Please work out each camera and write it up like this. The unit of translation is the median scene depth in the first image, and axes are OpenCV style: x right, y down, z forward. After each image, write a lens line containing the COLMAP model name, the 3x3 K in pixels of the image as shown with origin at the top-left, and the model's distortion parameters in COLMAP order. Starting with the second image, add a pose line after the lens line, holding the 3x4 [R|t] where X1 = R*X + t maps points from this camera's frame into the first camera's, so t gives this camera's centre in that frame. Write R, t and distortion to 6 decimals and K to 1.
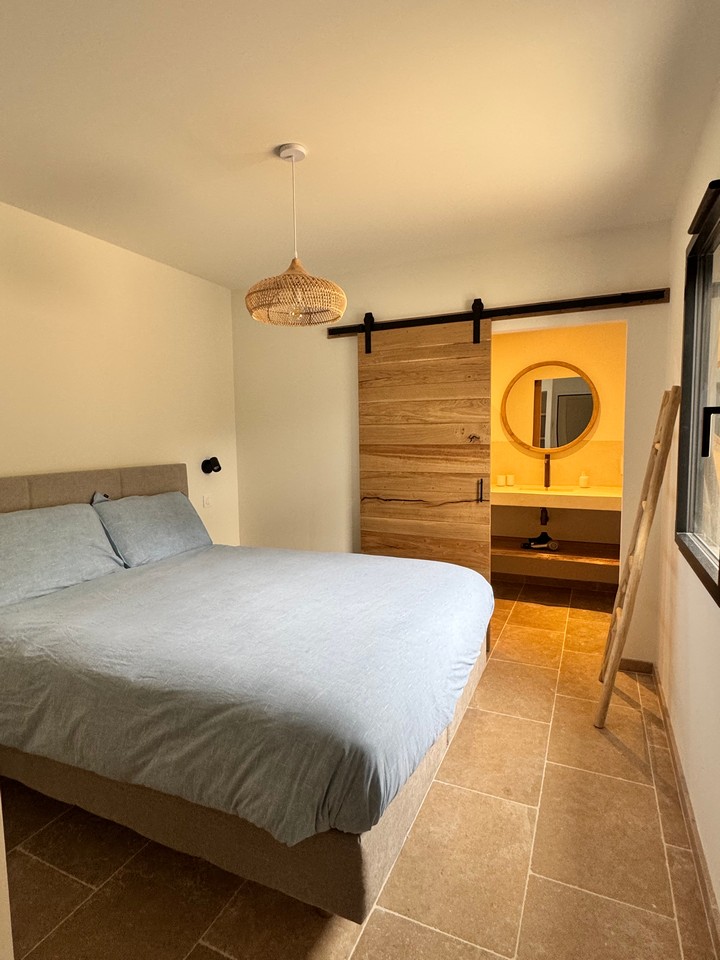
lens RADIAL K [[510.7, 0, 361.7], [0, 510.7, 480.7], [0, 0, 1]] dist [-0.004066, -0.000170]
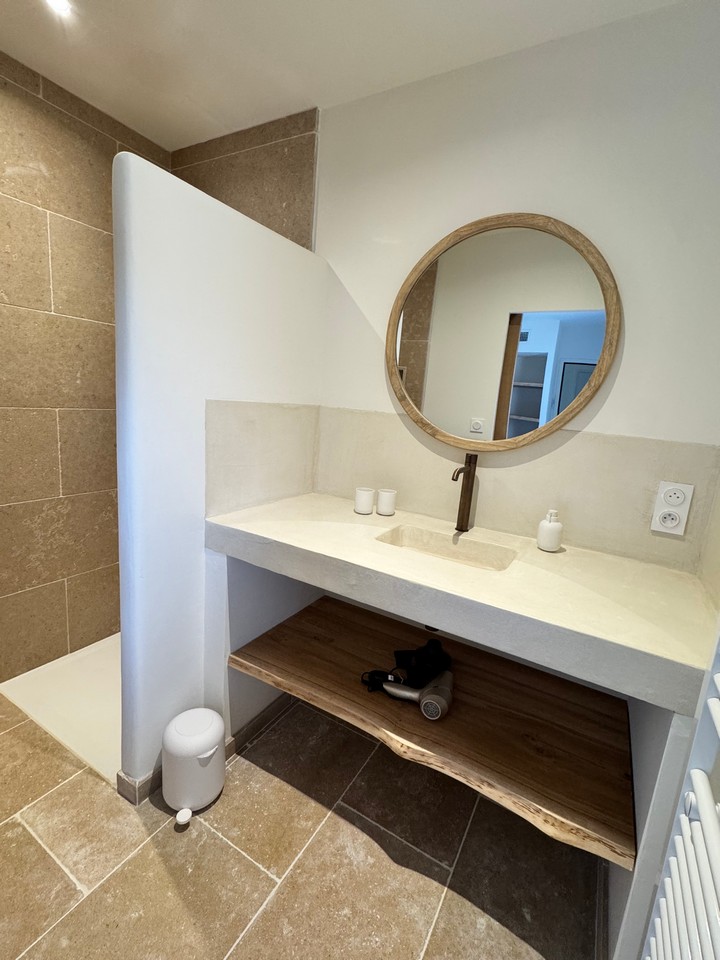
lens RADIAL K [[430.5, 0, 363.9], [0, 430.5, 479.2], [0, 0, 1]] dist [0.000340, -0.001487]
pose [[0.991949, 0.105823, -0.069558, 0.308206], [-0.098763, 0.990263, 0.098108, -0.057365], [0.079263, -0.090449, 0.992742, 0.653491]]
